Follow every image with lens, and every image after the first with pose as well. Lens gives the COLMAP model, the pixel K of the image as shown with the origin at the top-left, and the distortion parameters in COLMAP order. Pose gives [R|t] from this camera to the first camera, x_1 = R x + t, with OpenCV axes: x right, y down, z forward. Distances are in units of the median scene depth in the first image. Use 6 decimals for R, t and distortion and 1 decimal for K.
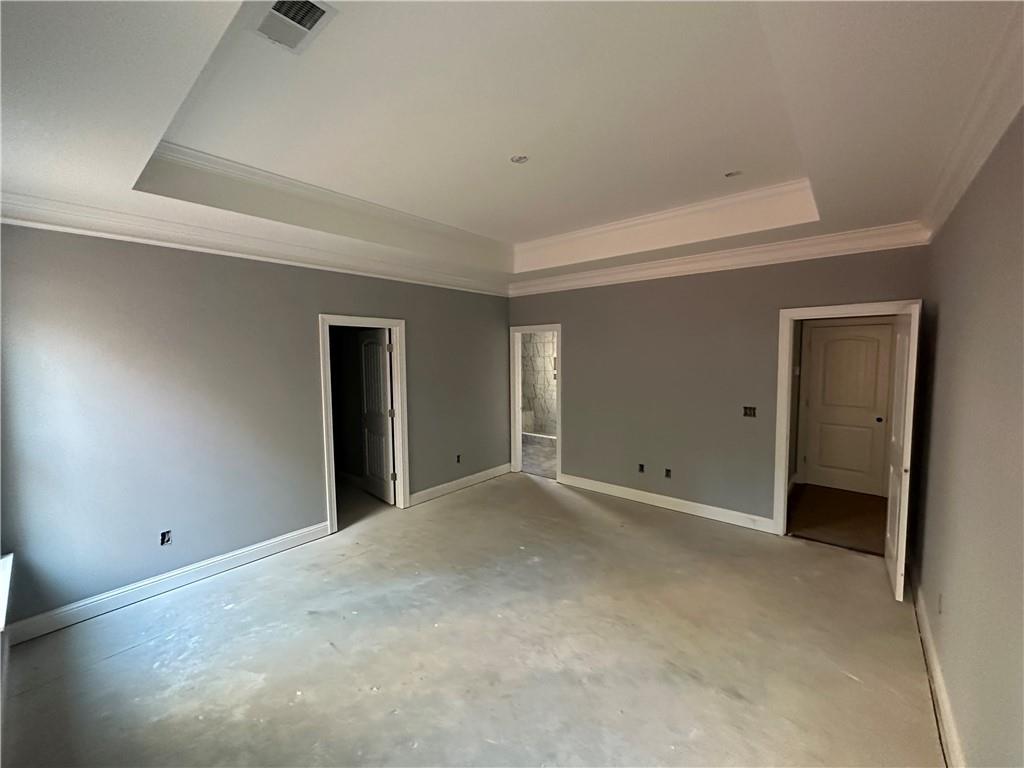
lens RADIAL K [[407.9, 0, 513.2], [0, 407.9, 384.1], [0, 0, 1]] dist [-0.000487, -0.000634]
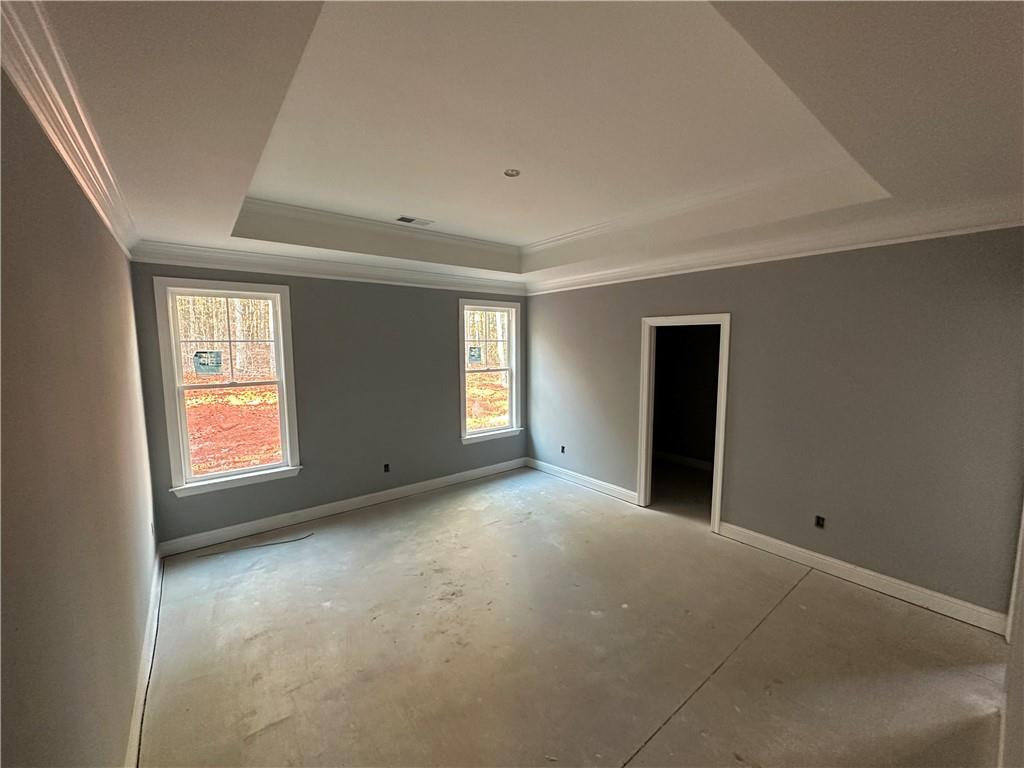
lens RADIAL K [[407.9, 0, 513.2], [0, 407.9, 384.1], [0, 0, 1]] dist [-0.000487, -0.000634]
pose [[-0.198732, 0.111966, -0.973637, 0.964599], [-0.065299, 0.989732, 0.127145, -0.136632], [0.977876, 0.088845, -0.189380, 1.106755]]
